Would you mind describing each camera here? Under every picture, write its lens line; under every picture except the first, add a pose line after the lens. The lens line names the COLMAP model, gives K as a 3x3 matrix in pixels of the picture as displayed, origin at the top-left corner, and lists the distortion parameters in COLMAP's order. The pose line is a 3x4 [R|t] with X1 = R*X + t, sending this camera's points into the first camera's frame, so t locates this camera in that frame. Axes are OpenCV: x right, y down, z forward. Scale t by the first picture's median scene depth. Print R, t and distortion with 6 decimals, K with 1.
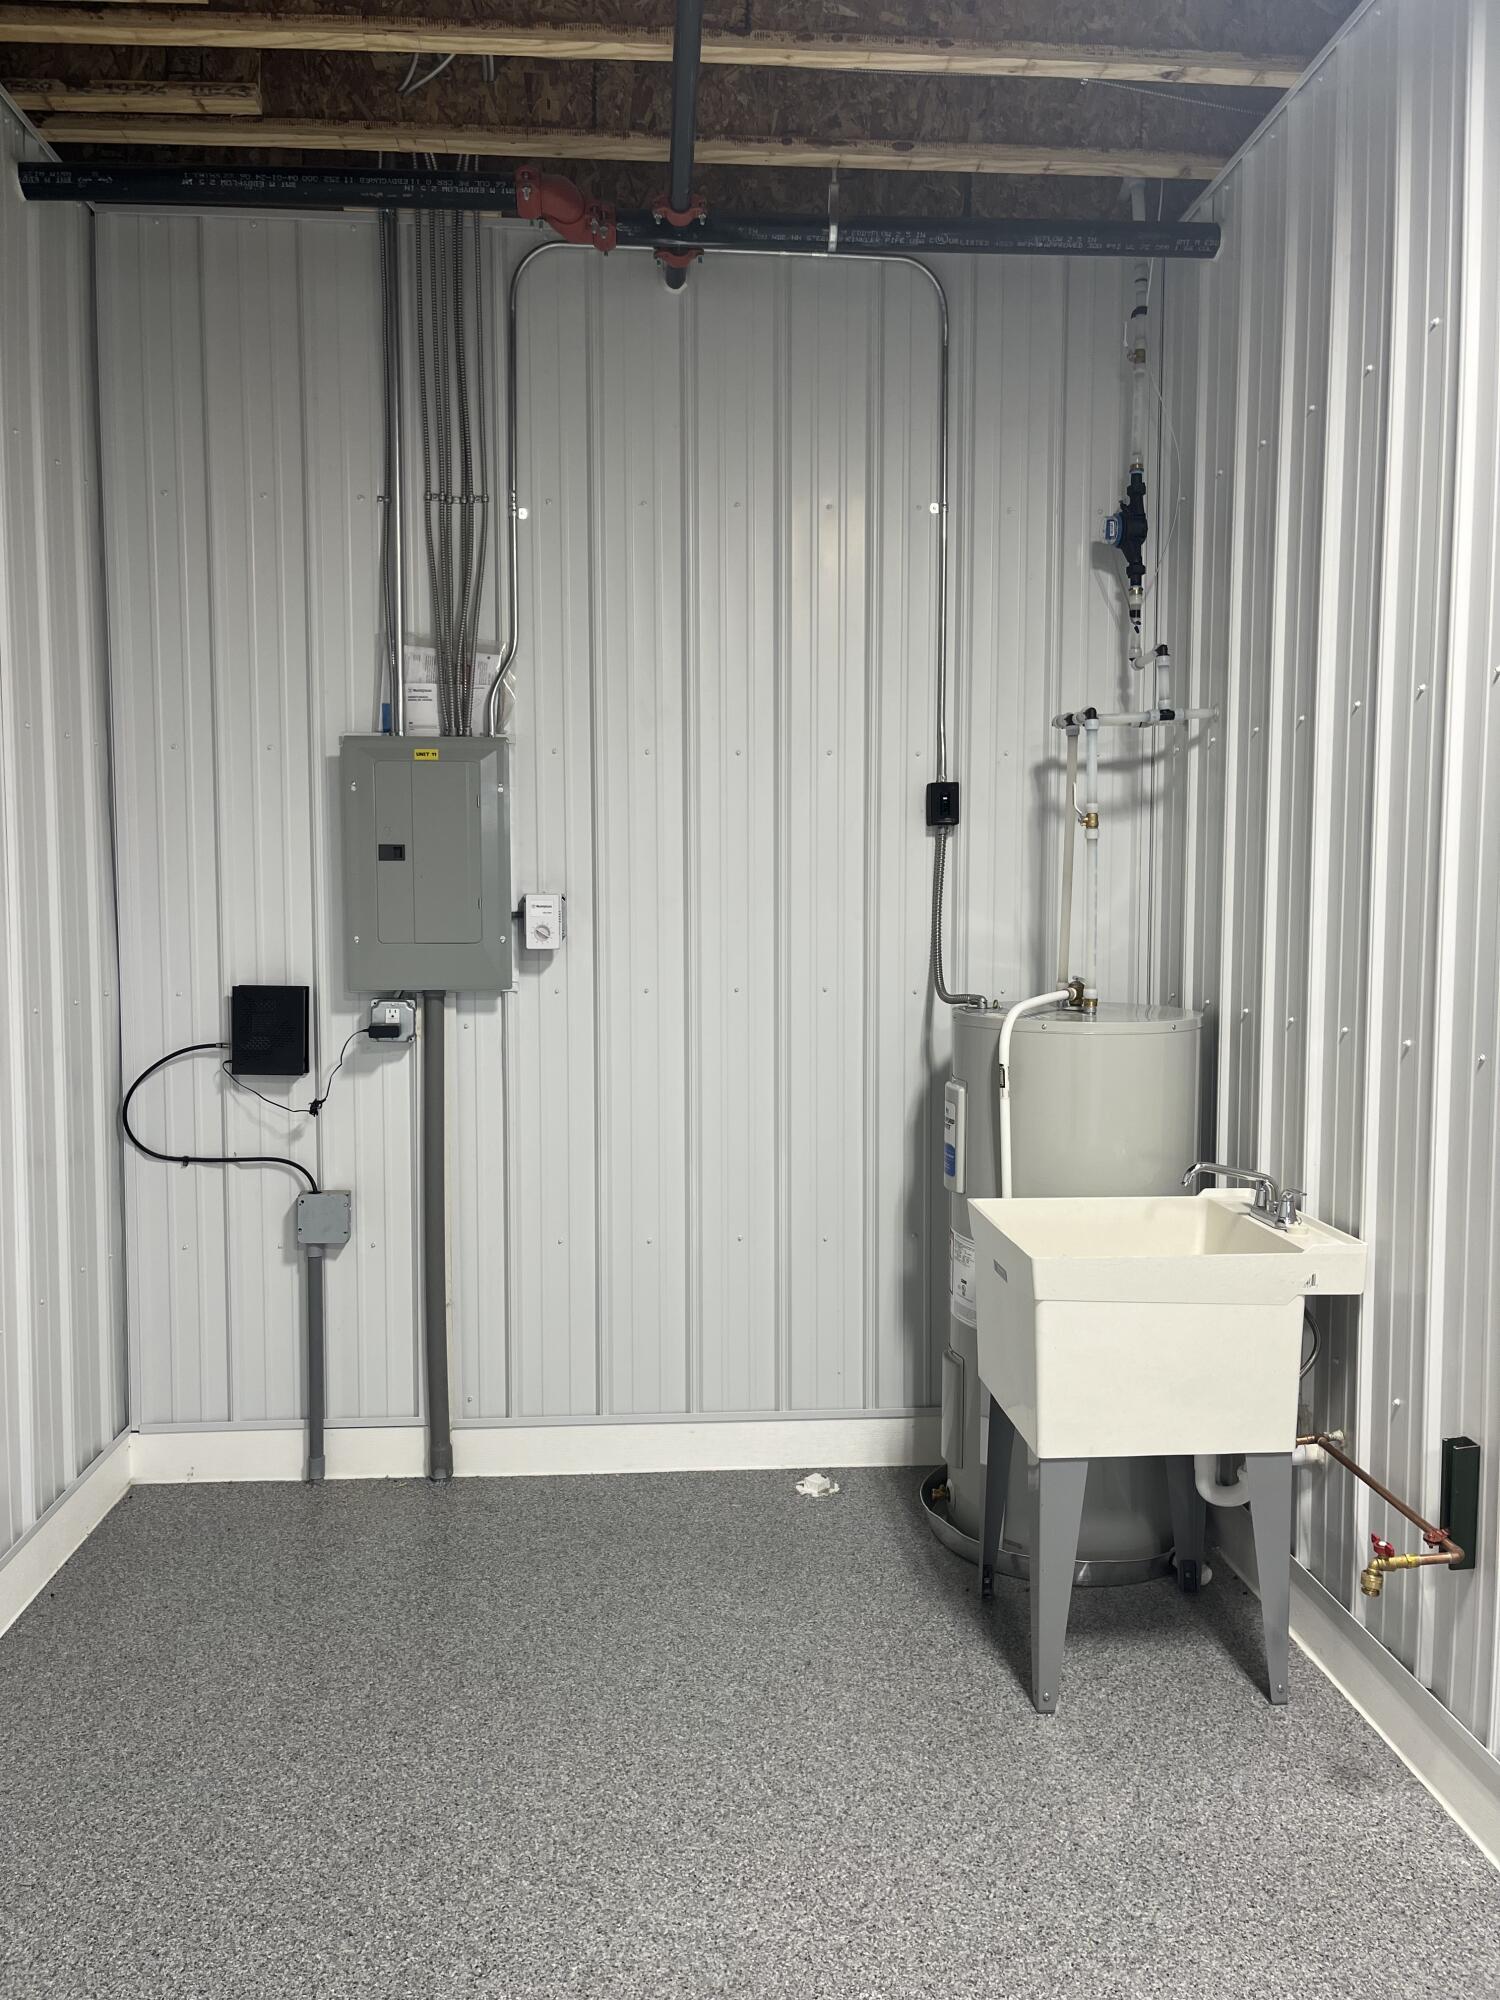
lens RADIAL K [[1490.8, 0, 745.1], [0, 1490.8, 1002.1], [0, 0, 1]] dist [0.082390, 0.002405]
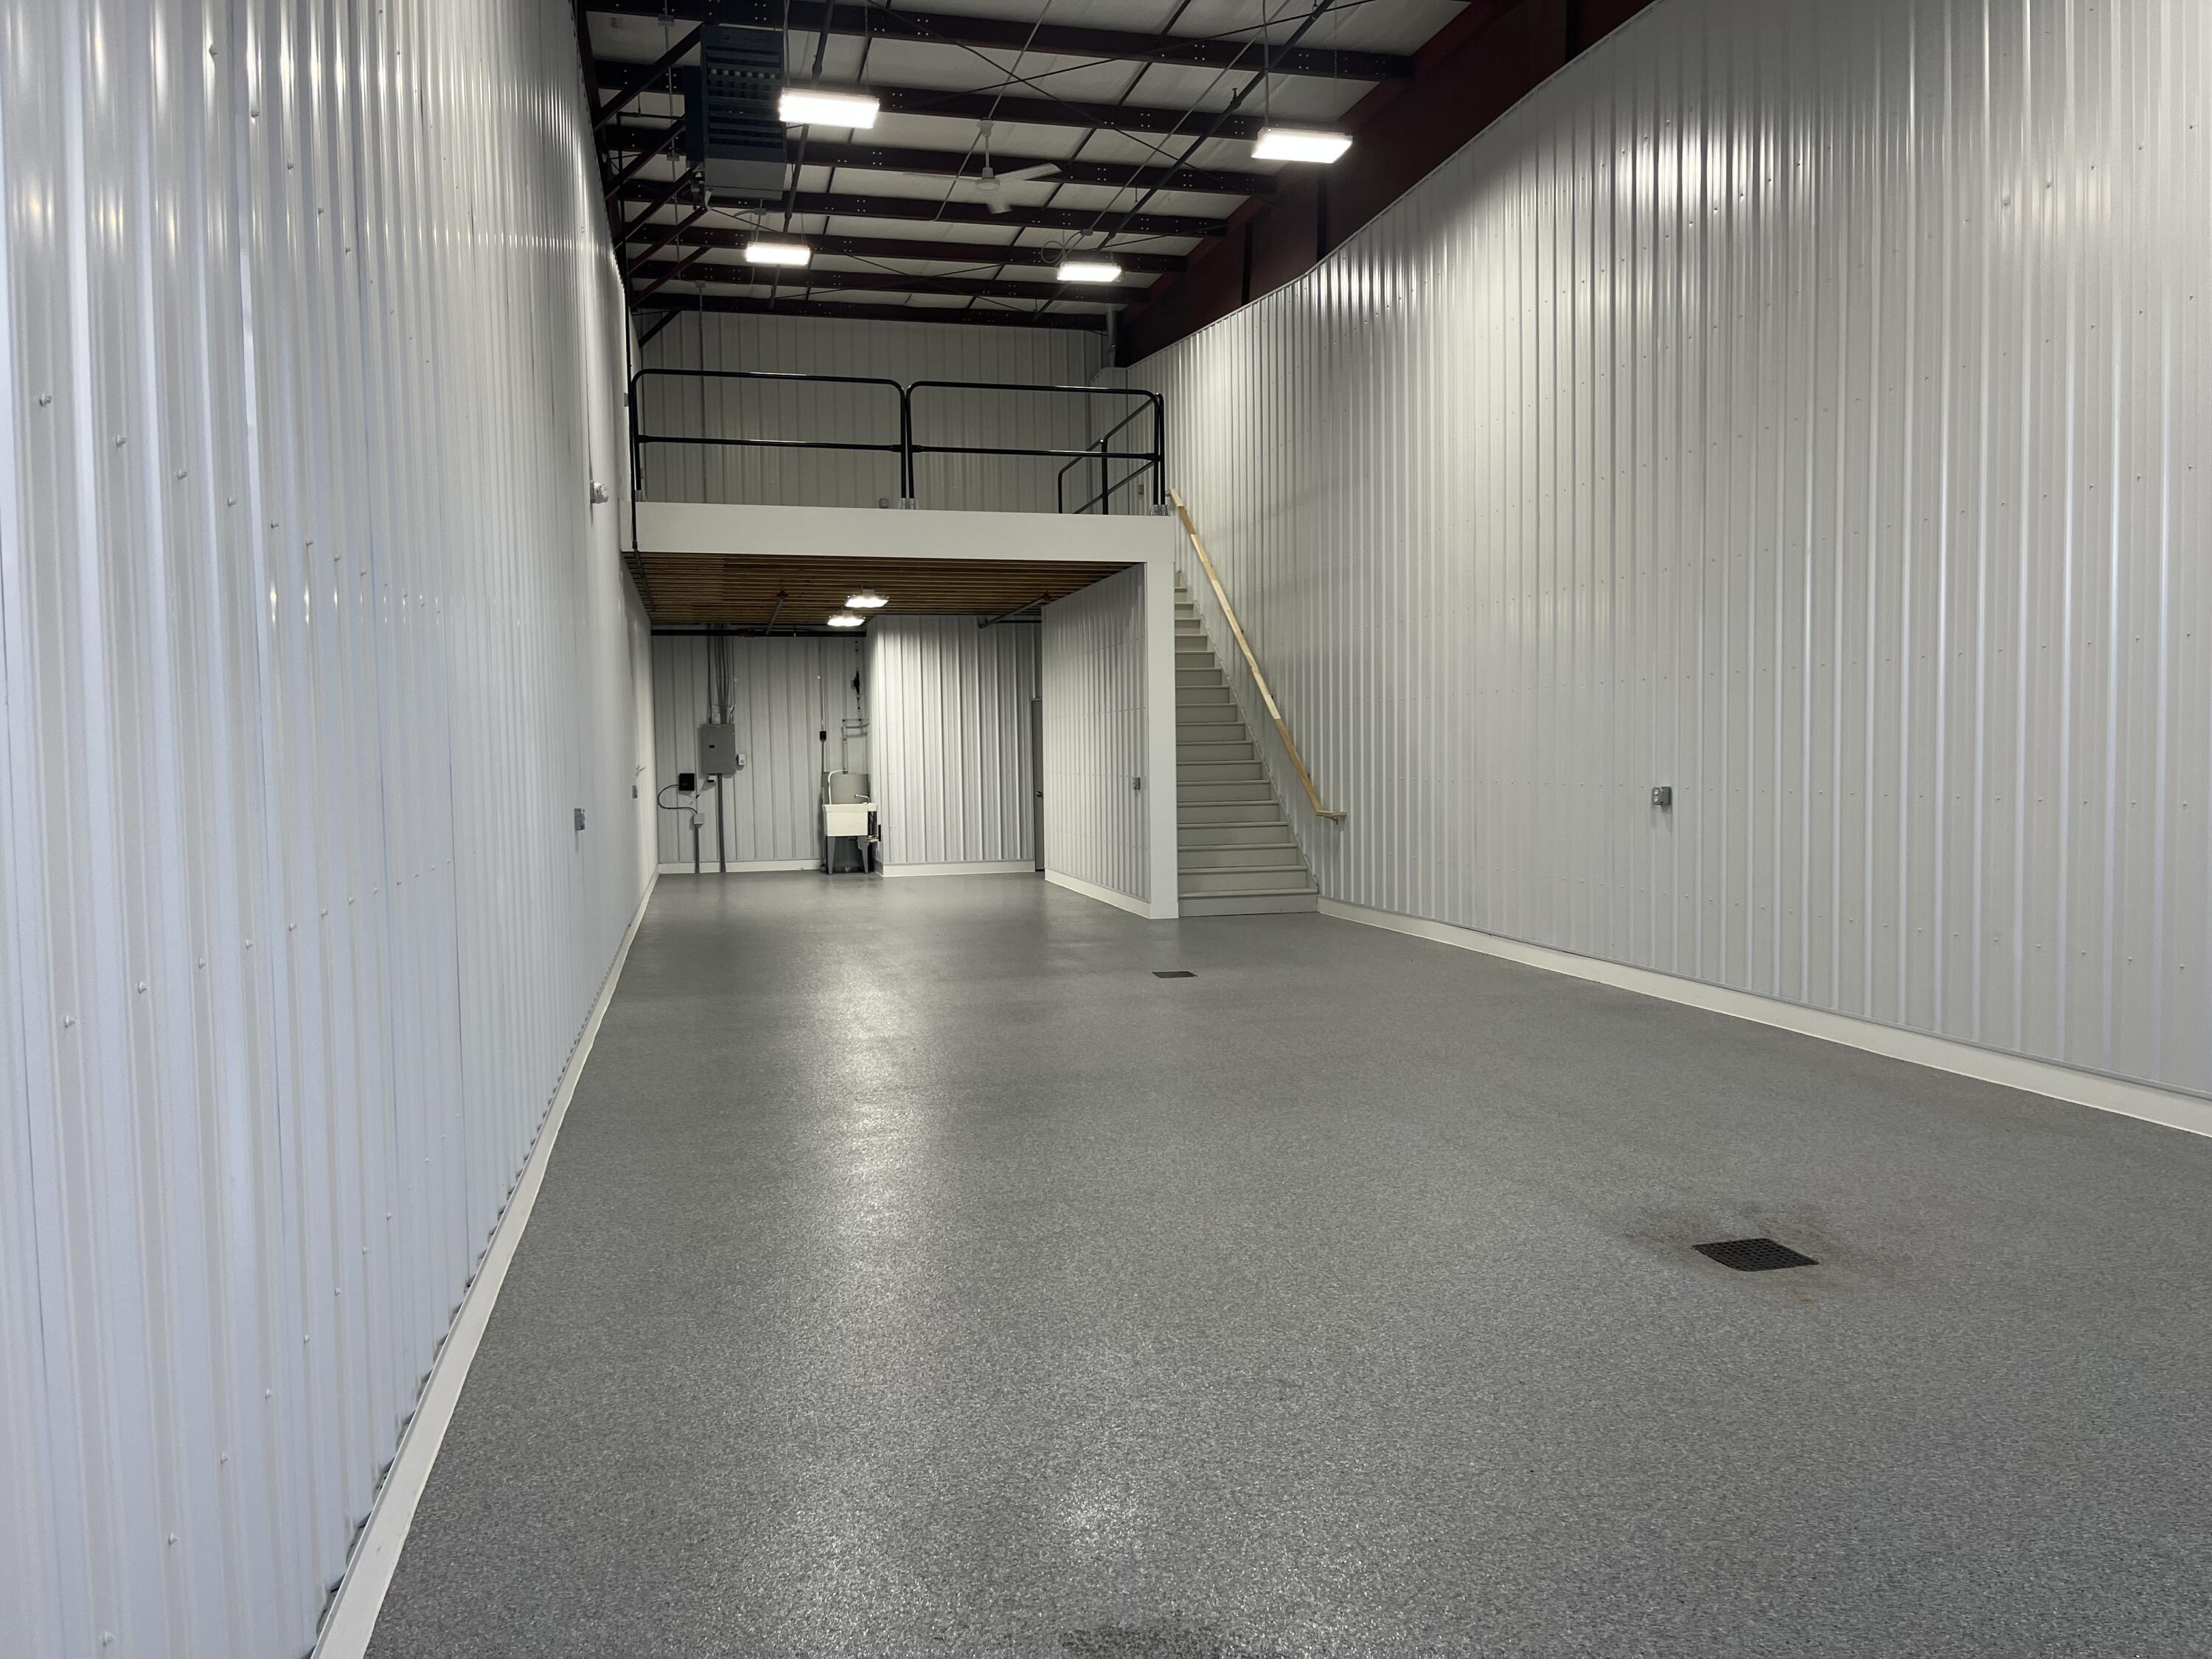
lens RADIAL K [[1648.8, 0, 1113.1], [0, 1648.8, 835.4], [0, 0, 1]] dist [0.082390, 0.002405]
pose [[0.984776, -0.024898, 0.172039, 0.129563], [0.029044, 0.999344, -0.021622, 0.356647], [-0.171388, 0.026289, 0.984853, -4.688857]]
